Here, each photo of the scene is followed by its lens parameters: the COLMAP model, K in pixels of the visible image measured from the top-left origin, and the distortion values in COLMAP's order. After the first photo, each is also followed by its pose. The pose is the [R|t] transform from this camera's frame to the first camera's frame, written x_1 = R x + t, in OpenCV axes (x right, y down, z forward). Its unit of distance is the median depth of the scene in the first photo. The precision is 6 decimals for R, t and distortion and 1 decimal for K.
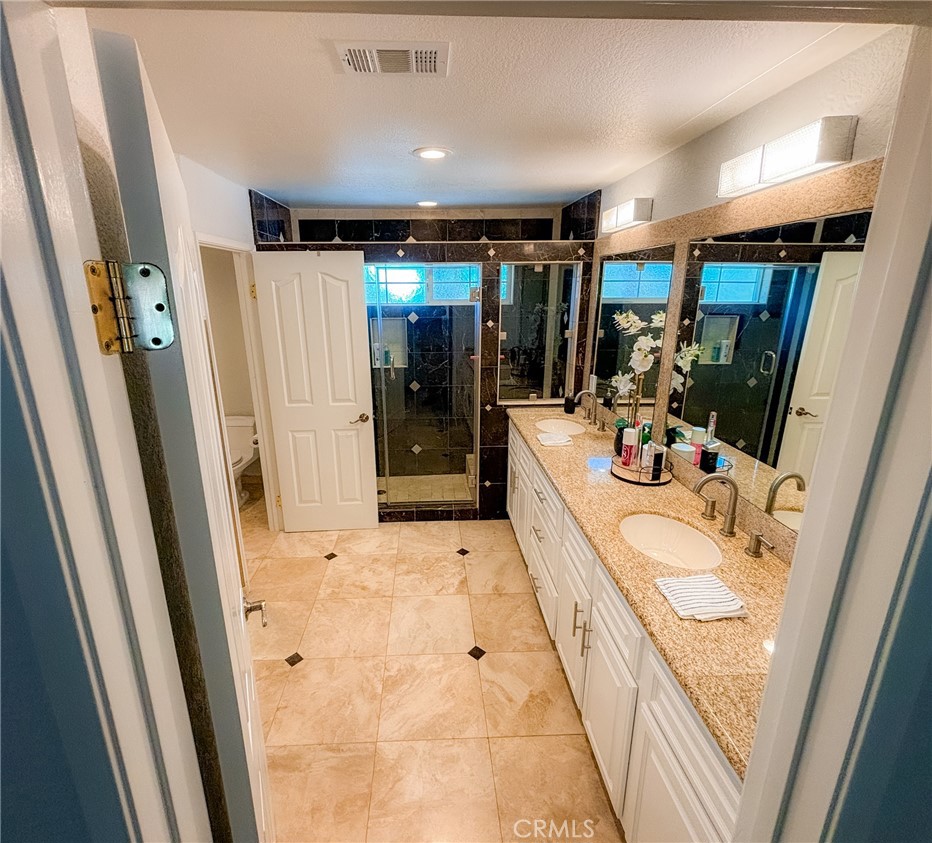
lens RADIAL K [[472.9, 0, 459.9], [0, 472.9, 423.1], [0, 0, 1]] dist [0.003213, -0.000475]
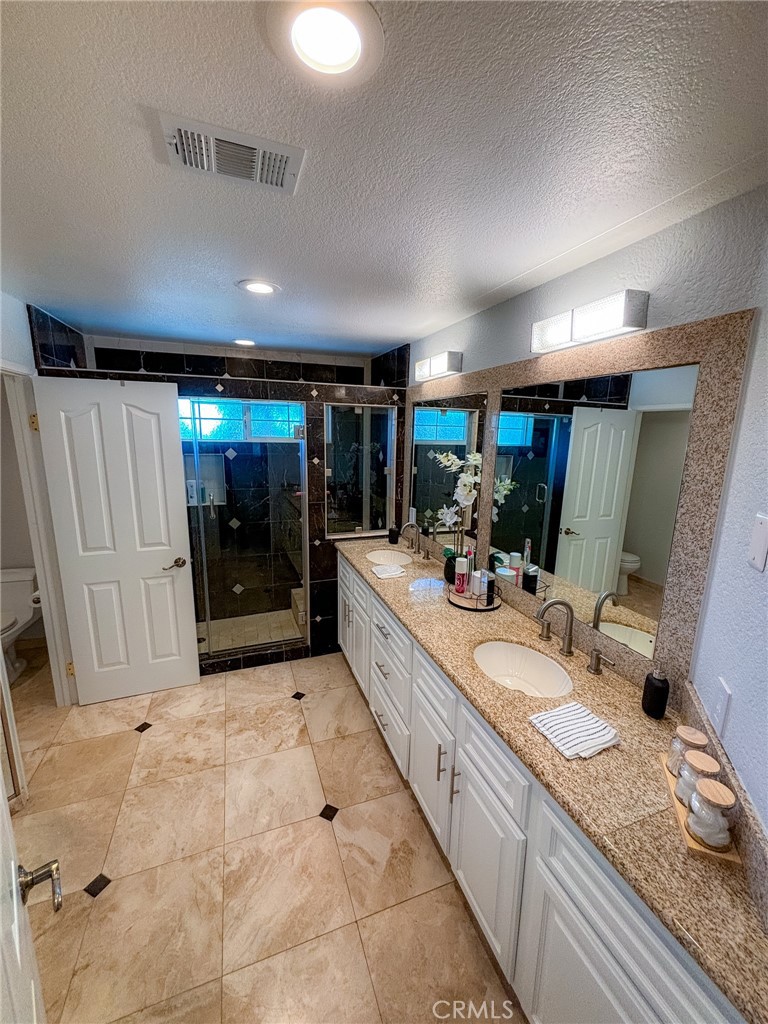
lens RADIAL K [[410.6, 0, 391.1], [0, 410.6, 513.7], [0, 0, 1]] dist [-0.002301, 0.001863]
pose [[0.951693, -0.036029, 0.304931, -0.065036], [0.059672, 0.995860, -0.068570, -0.030963], [-0.301198, 0.083453, 0.949903, 0.140868]]
